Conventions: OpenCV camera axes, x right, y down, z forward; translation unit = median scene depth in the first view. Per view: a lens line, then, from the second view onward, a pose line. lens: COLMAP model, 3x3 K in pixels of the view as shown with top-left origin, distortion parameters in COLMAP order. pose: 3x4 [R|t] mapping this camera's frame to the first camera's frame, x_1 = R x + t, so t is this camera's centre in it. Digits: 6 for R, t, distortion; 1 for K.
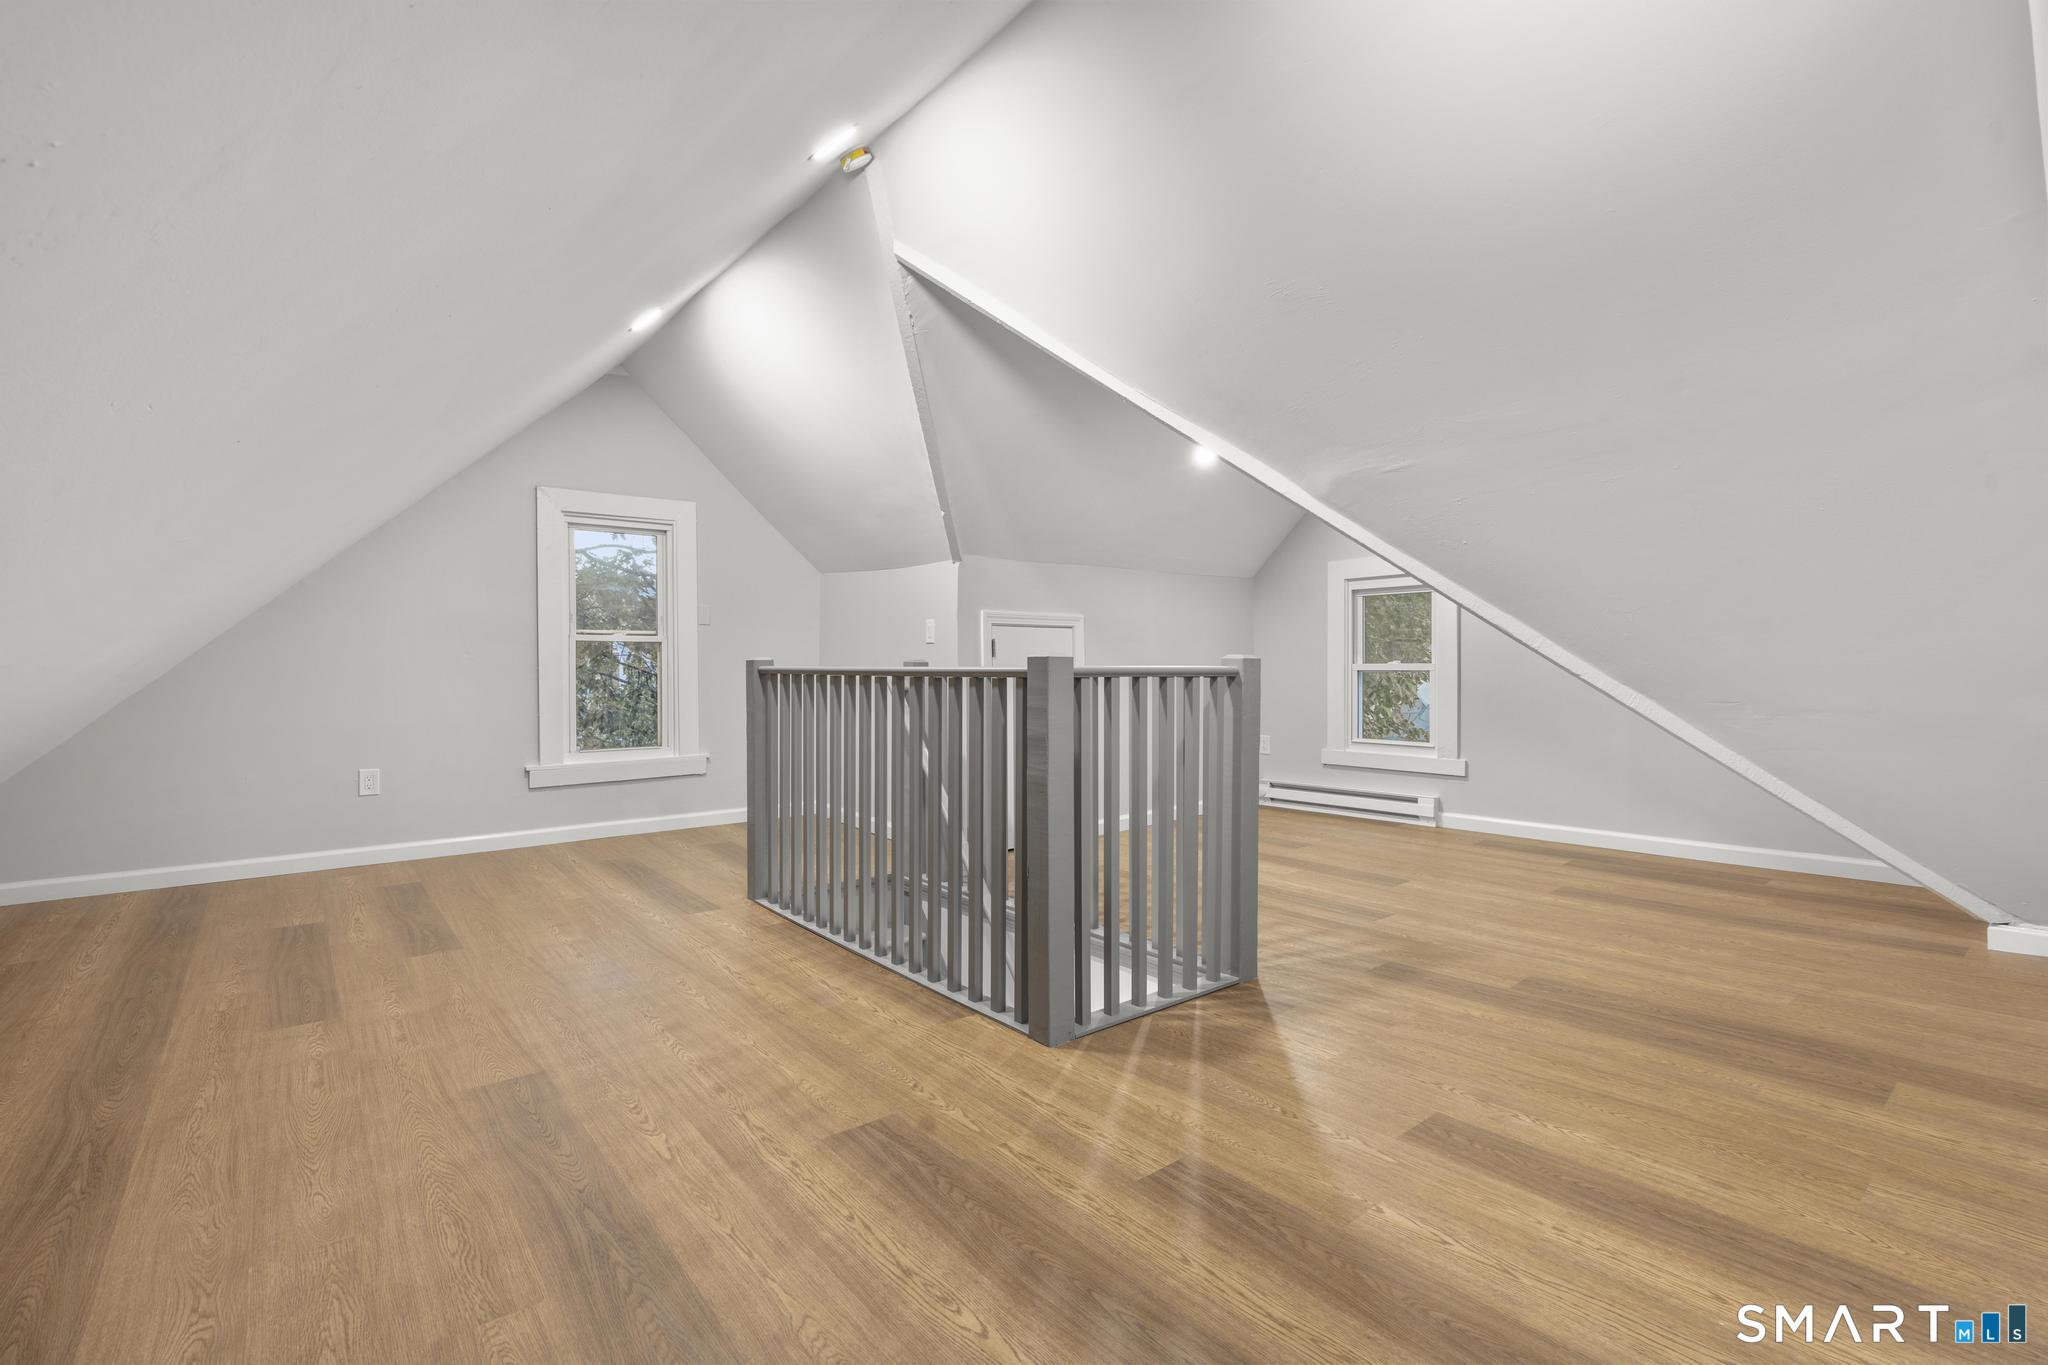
lens RADIAL K [[916.9, 0, 1022.5], [0, 916.9, 670.9], [0, 0, 1]] dist [-0.005101, 0.002363]
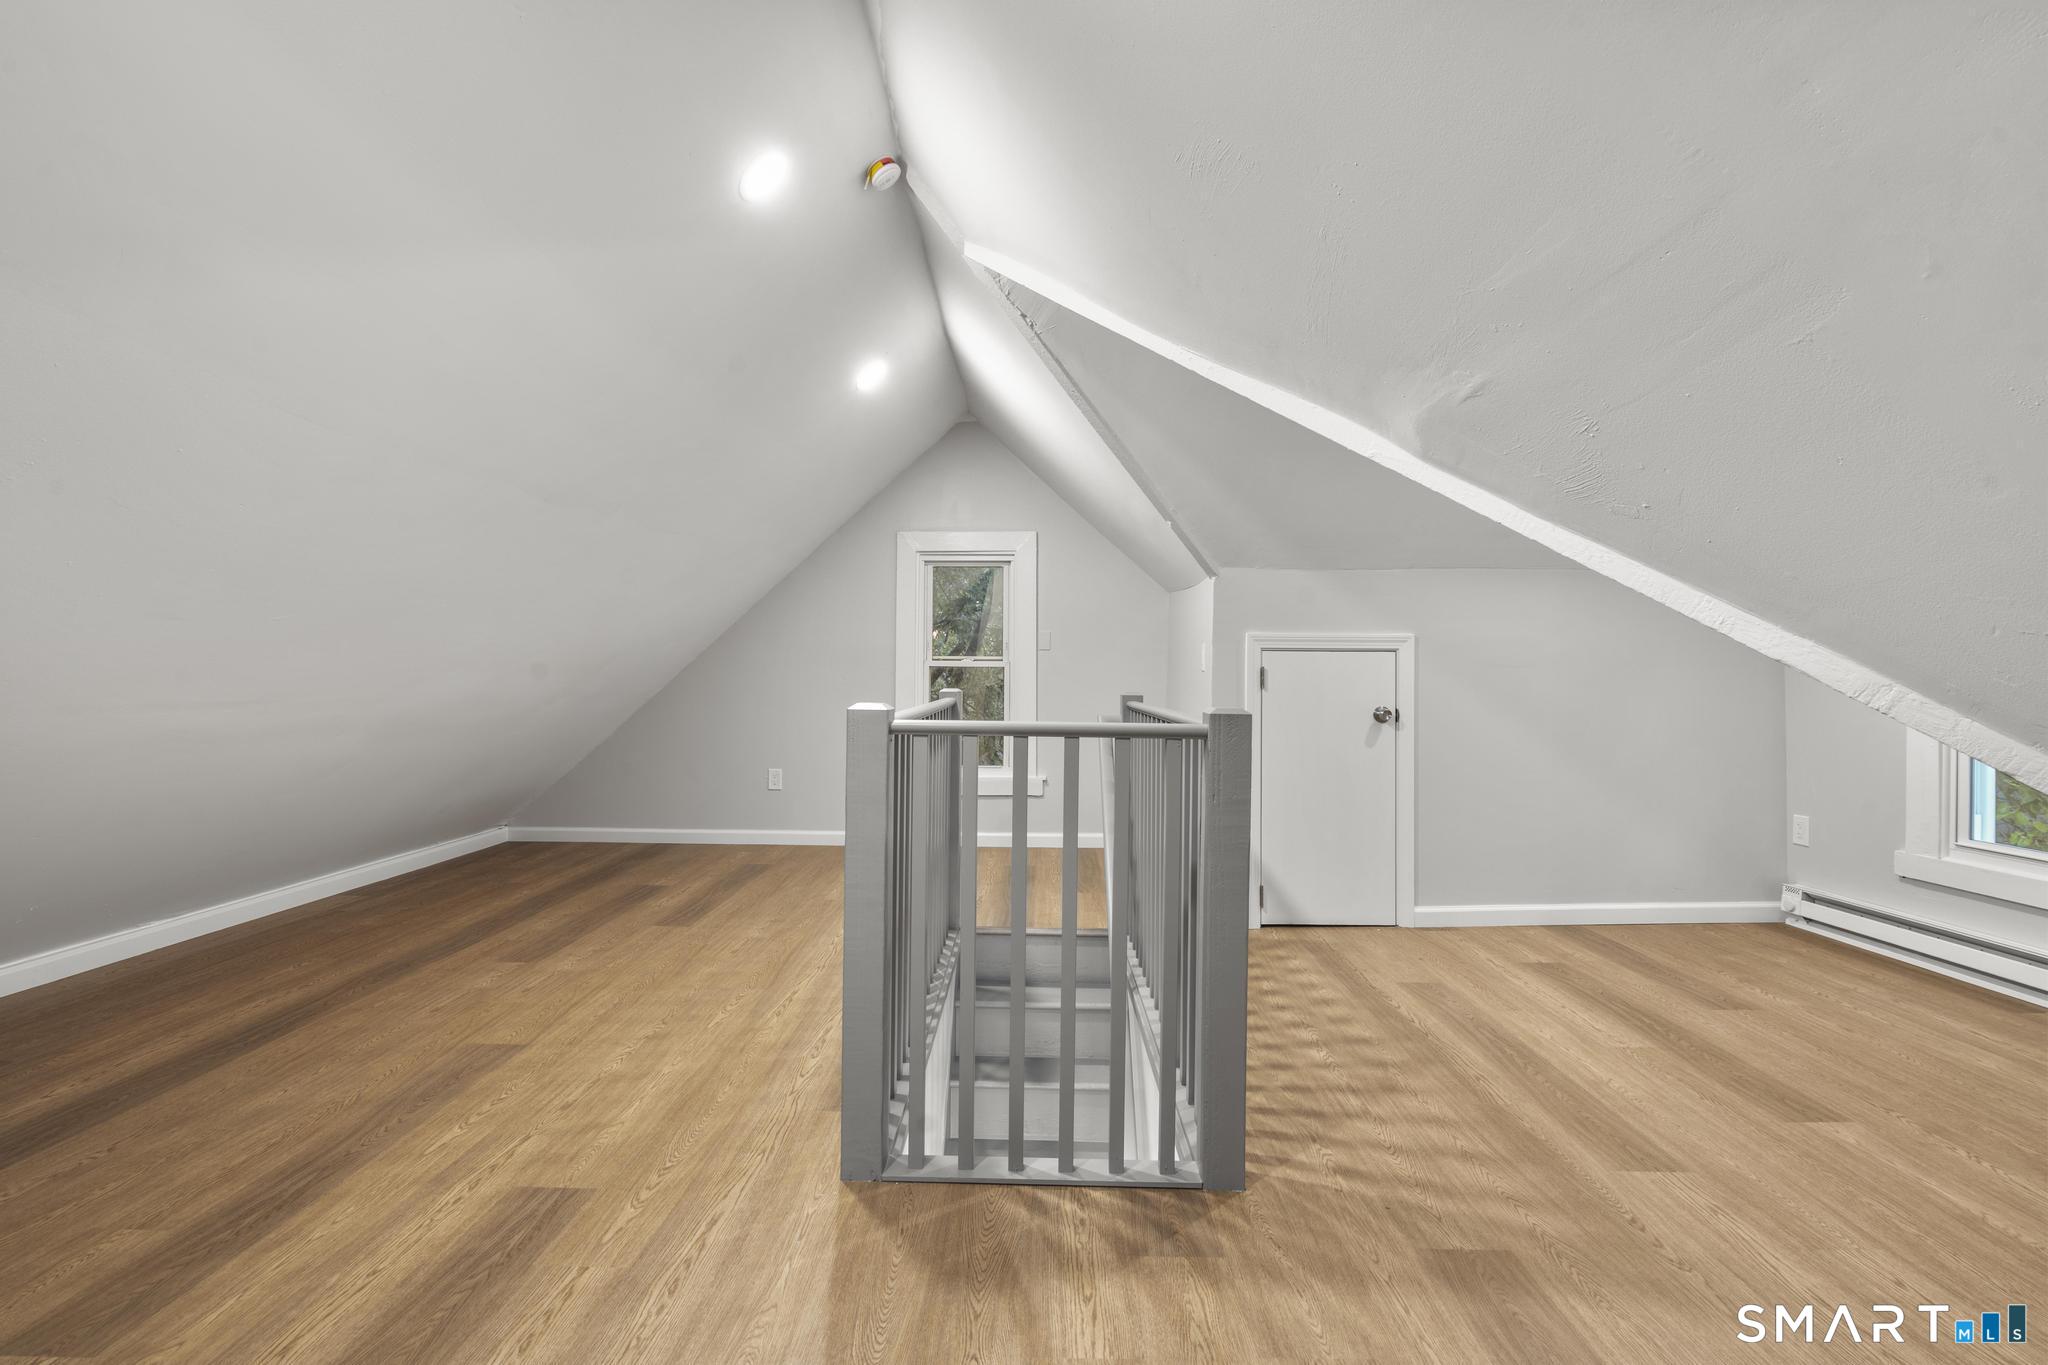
lens RADIAL K [[916.9, 0, 1027.4], [0, 916.9, 680.3], [0, 0, 1]] dist [-0.005101, 0.002363]
pose [[0.765500, 0.013190, -0.643301, 0.627810], [-0.013384, 0.999900, 0.004575, -0.044117], [0.643297, 0.005107, 0.765599, 0.430556]]
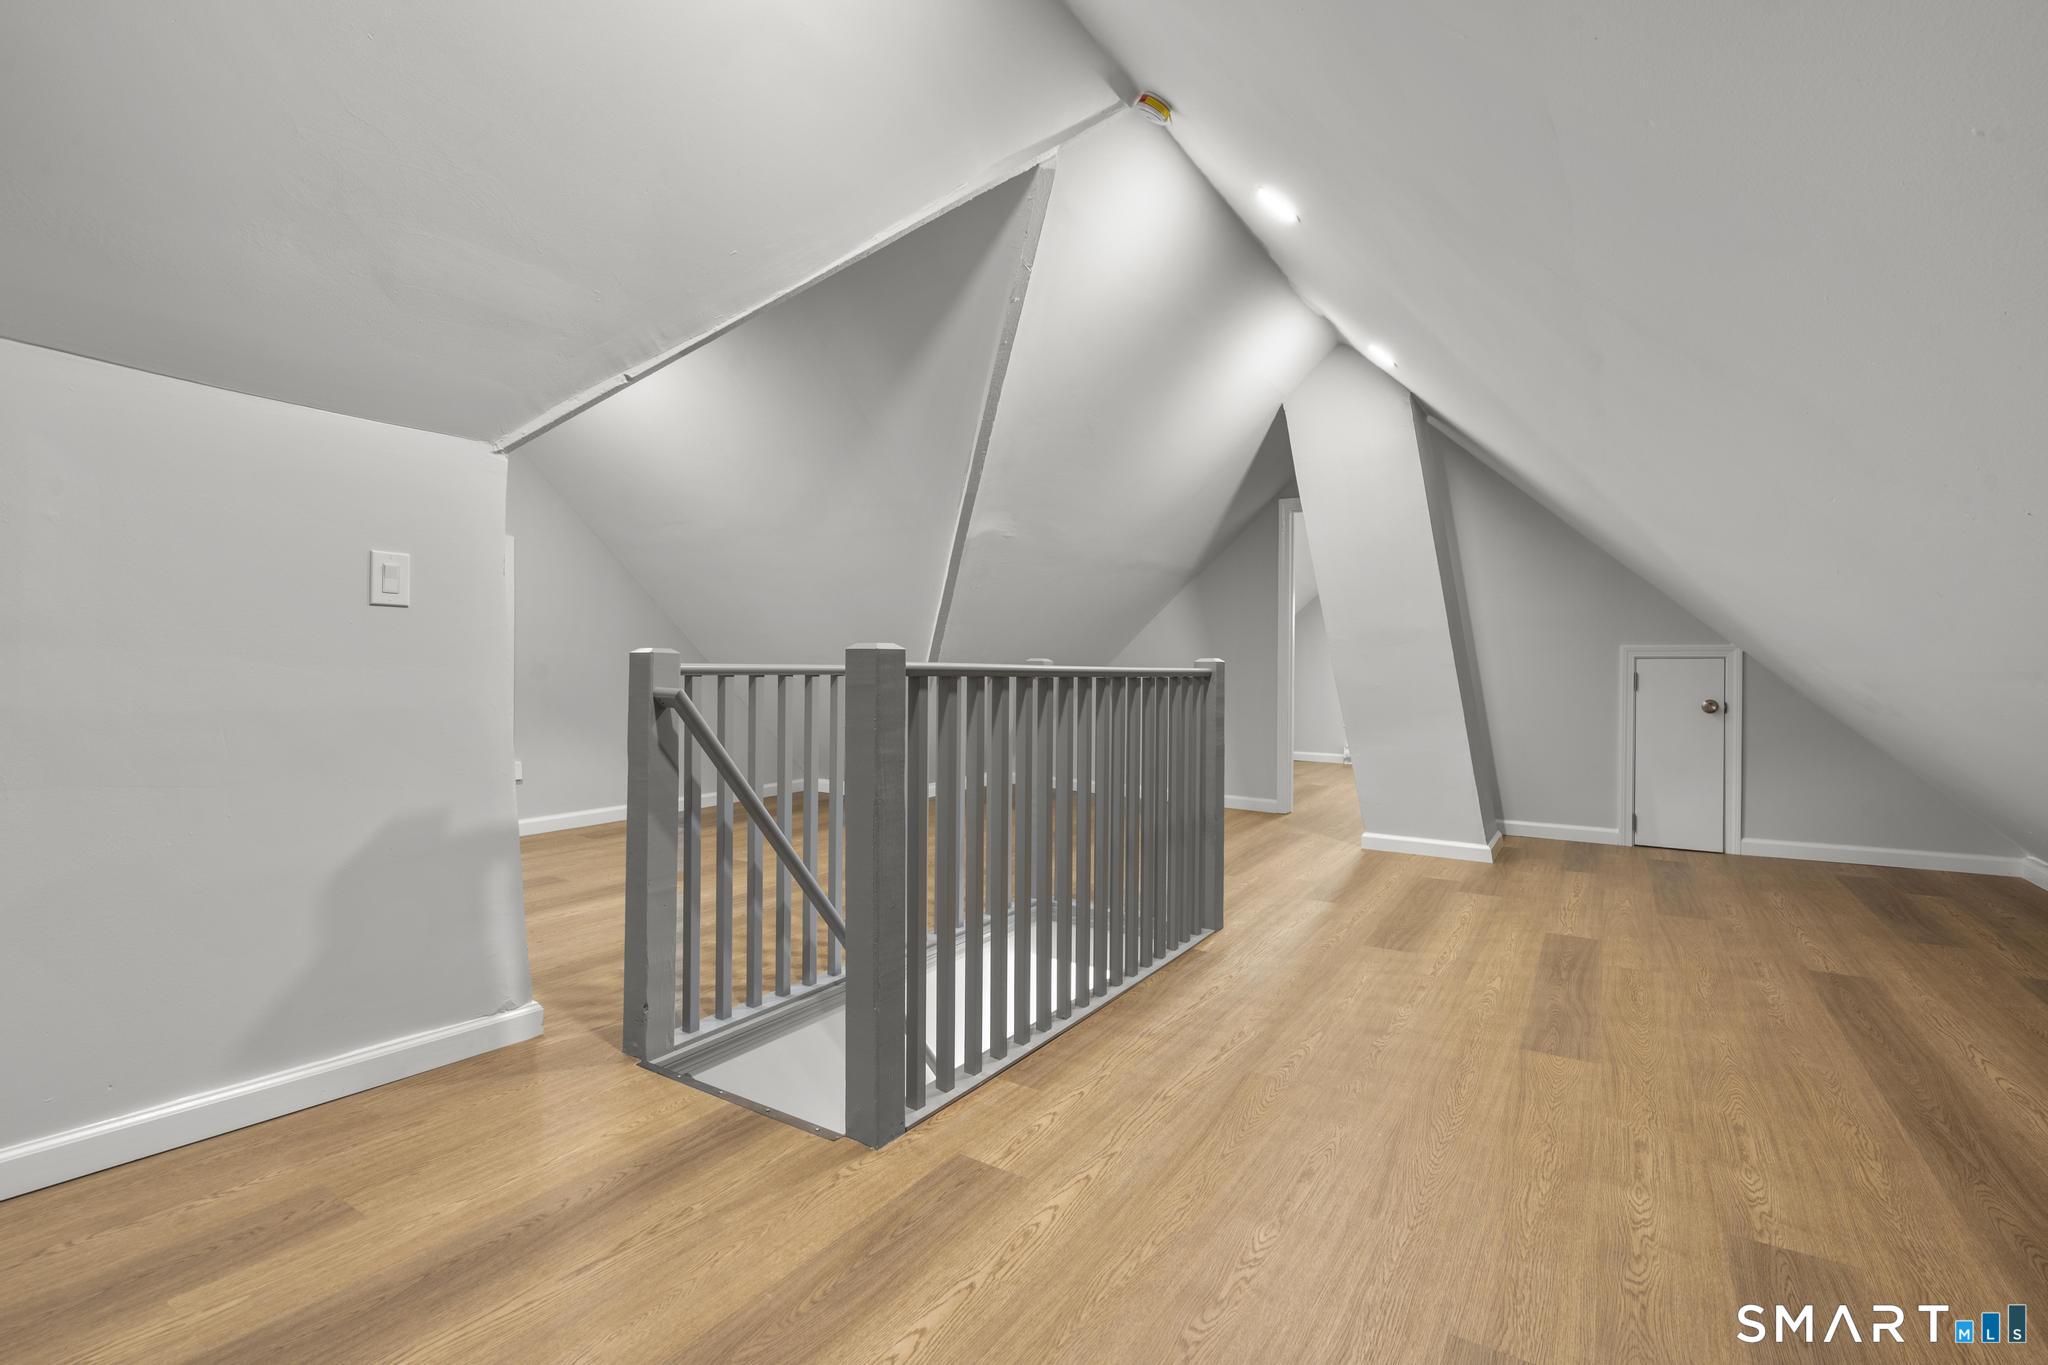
lens RADIAL K [[916.9, 0, 1029.8], [0, 916.9, 672.4], [0, 0, 1]] dist [-0.005101, 0.002363]
pose [[-0.314547, -0.004600, 0.949231, -1.155616], [-0.004242, 0.999985, 0.003440, -0.001059], [-0.949232, -0.002944, -0.314562, 1.605478]]
